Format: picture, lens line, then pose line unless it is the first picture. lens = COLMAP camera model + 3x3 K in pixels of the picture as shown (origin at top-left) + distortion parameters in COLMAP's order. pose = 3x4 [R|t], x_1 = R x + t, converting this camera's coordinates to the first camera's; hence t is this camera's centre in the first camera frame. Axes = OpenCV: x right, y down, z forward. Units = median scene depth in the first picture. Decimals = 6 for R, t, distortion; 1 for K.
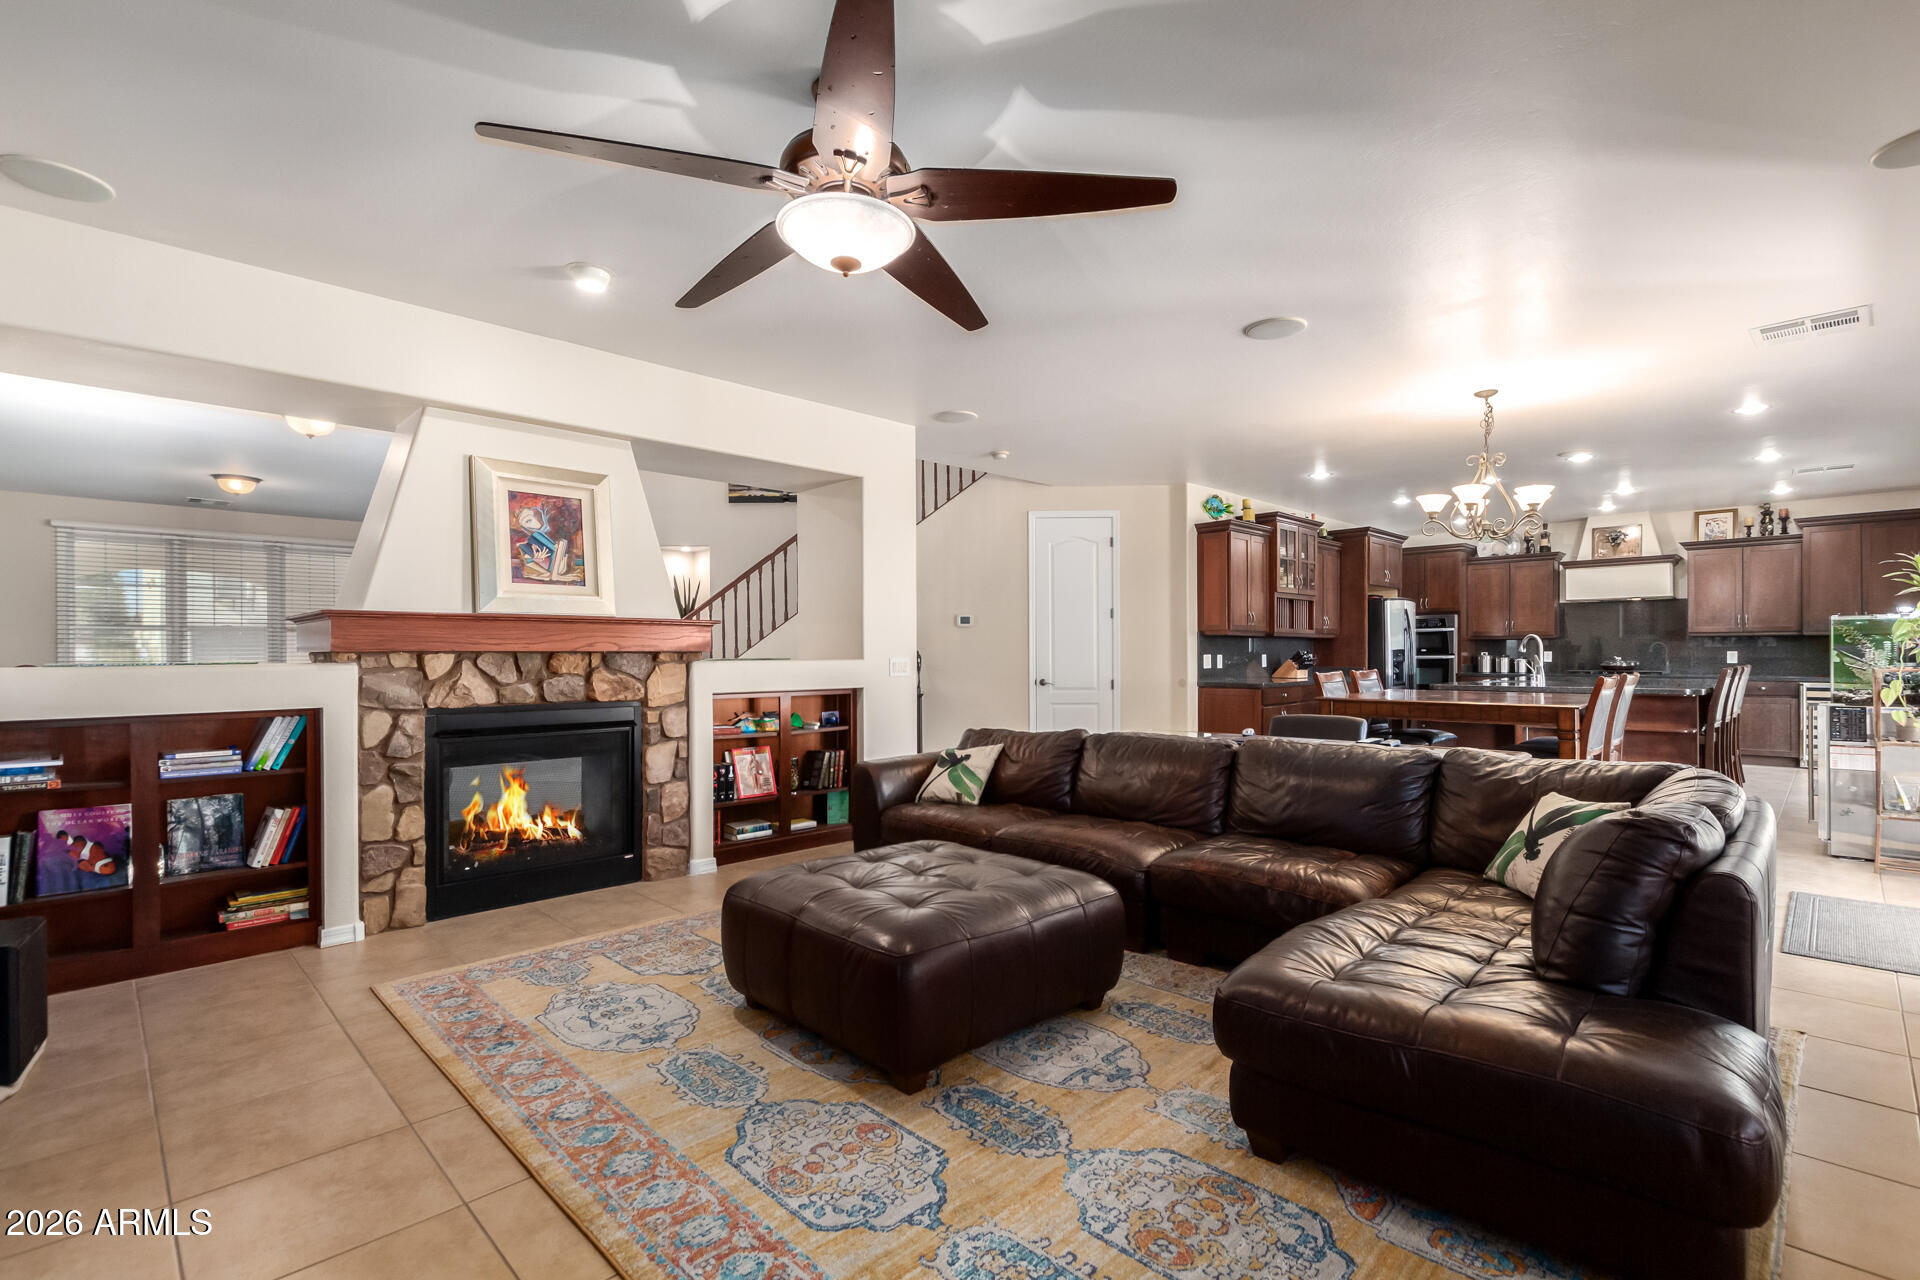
lens RADIAL K [[874.5, 0, 966.1], [0, 874.5, 650.1], [0, 0, 1]] dist [0.002459, 0.000290]
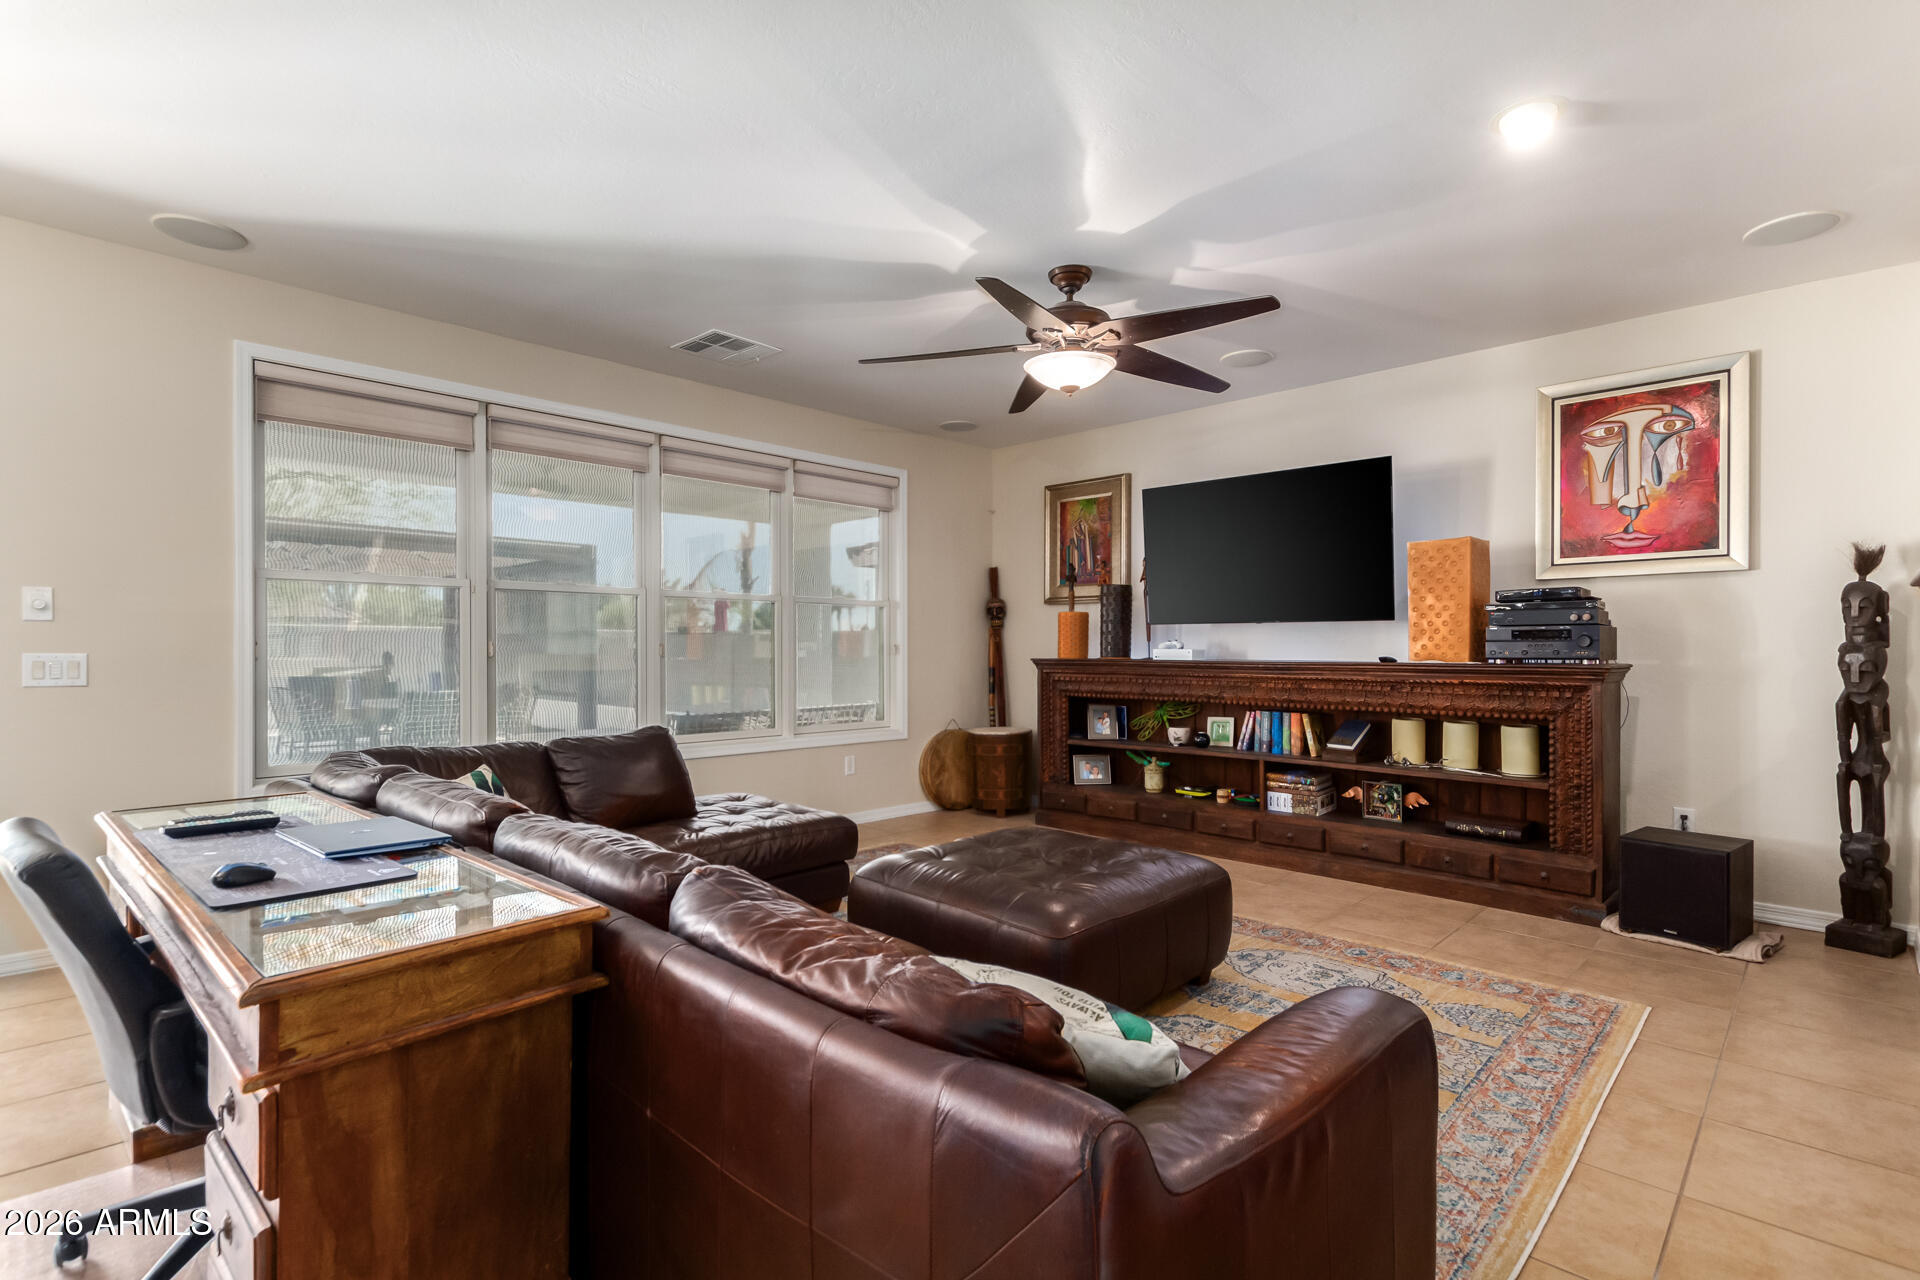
lens RADIAL K [[906.2, 0, 973.1], [0, 906.2, 650.1], [0, 0, 1]] dist [0.000890, 0.000044]
pose [[-0.999760, 0.003333, -0.021663, 0.037053], [0.003344, 0.999994, -0.000434, 0.006358], [0.021661, -0.000506, -0.999765, 1.454172]]
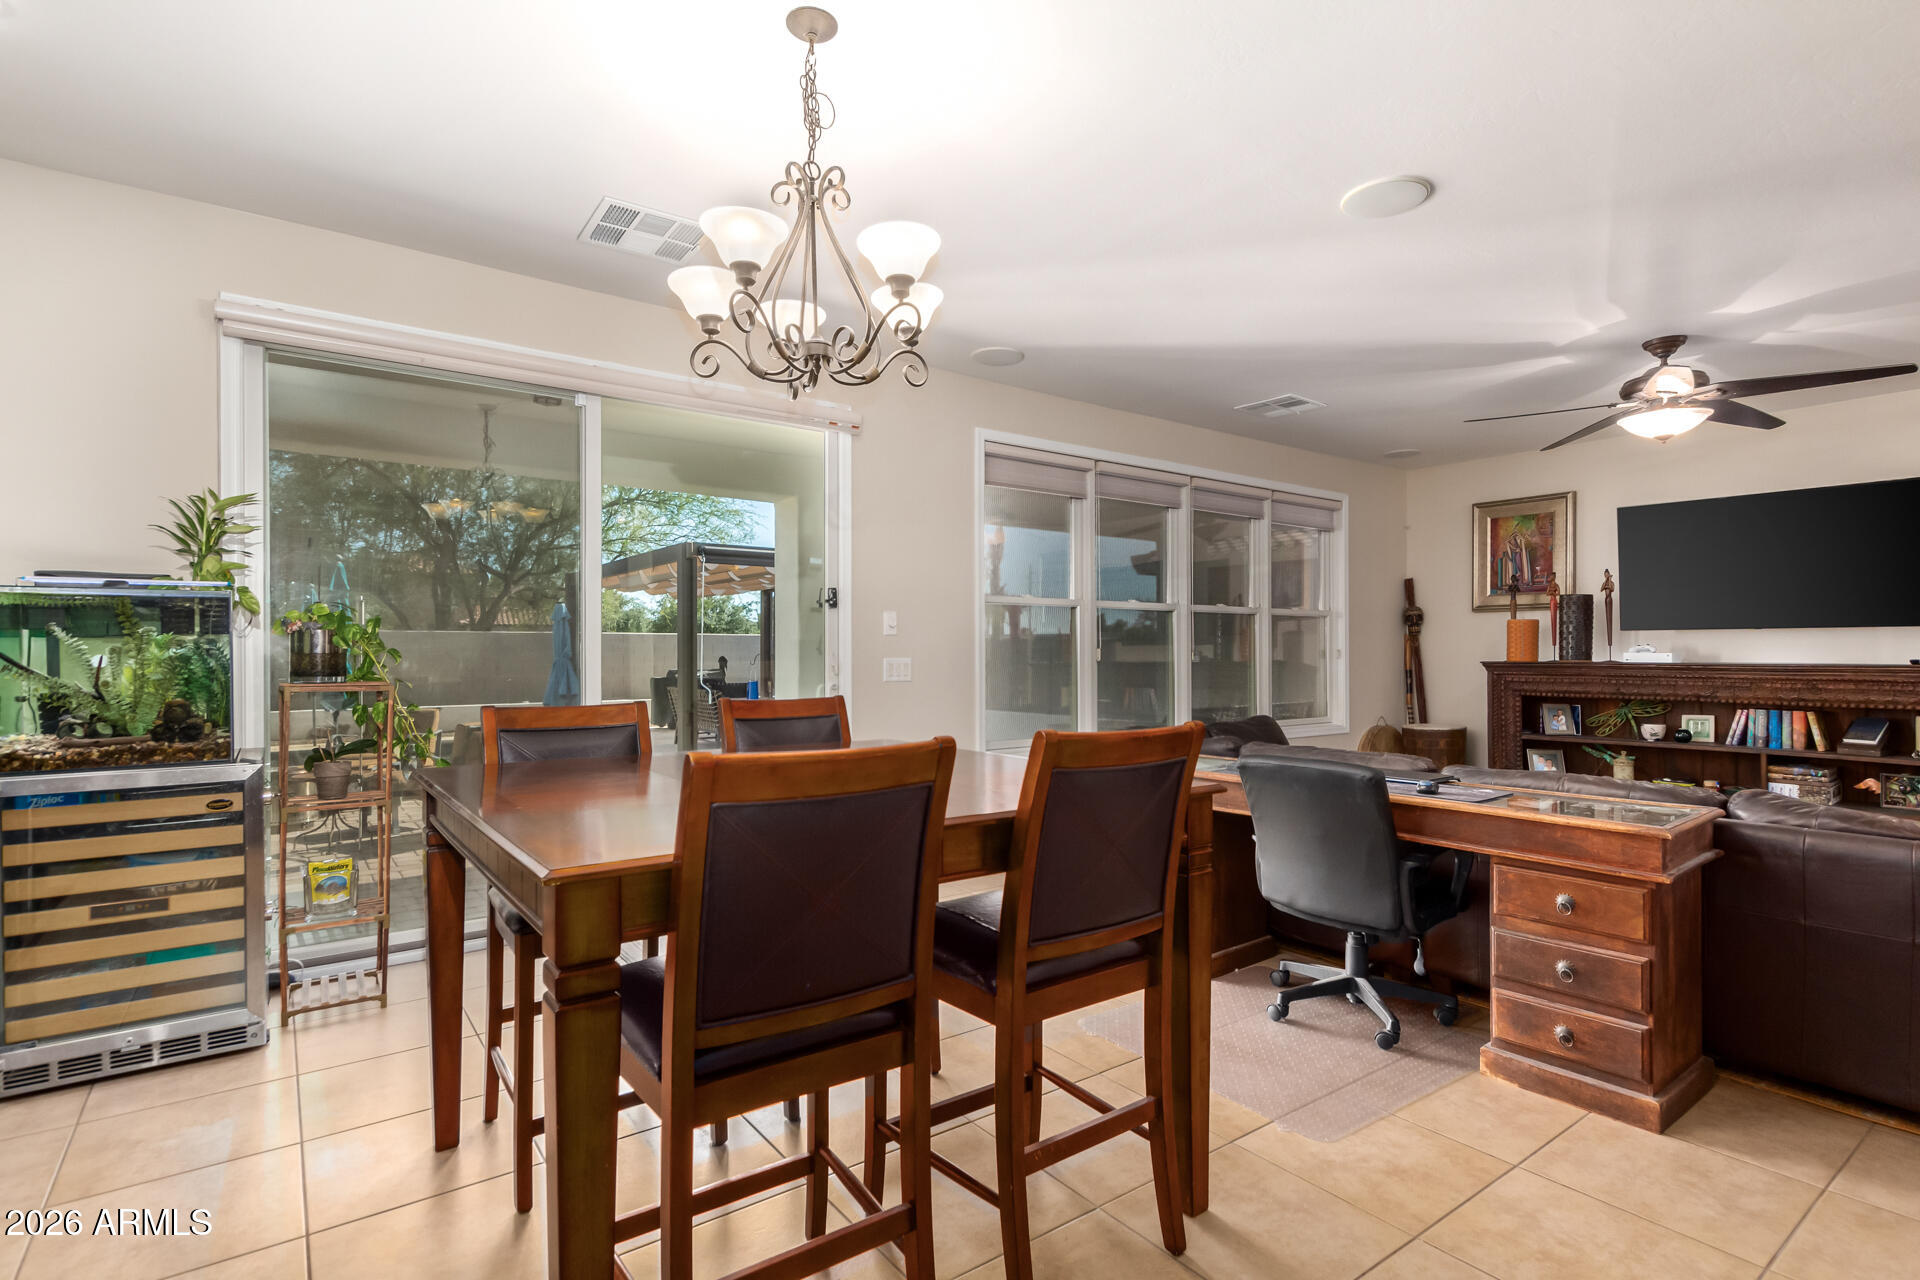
lens RADIAL K [[935.9, 0, 963.0], [0, 935.9, 652.6], [0, 0, 1]] dist [0.026112, -0.014388]
pose [[-0.989574, 0.005692, 0.143916, 0.581539], [0.005481, 0.999983, -0.001860, 0.002086], [-0.143924, -0.001052, -0.989588, 1.792502]]
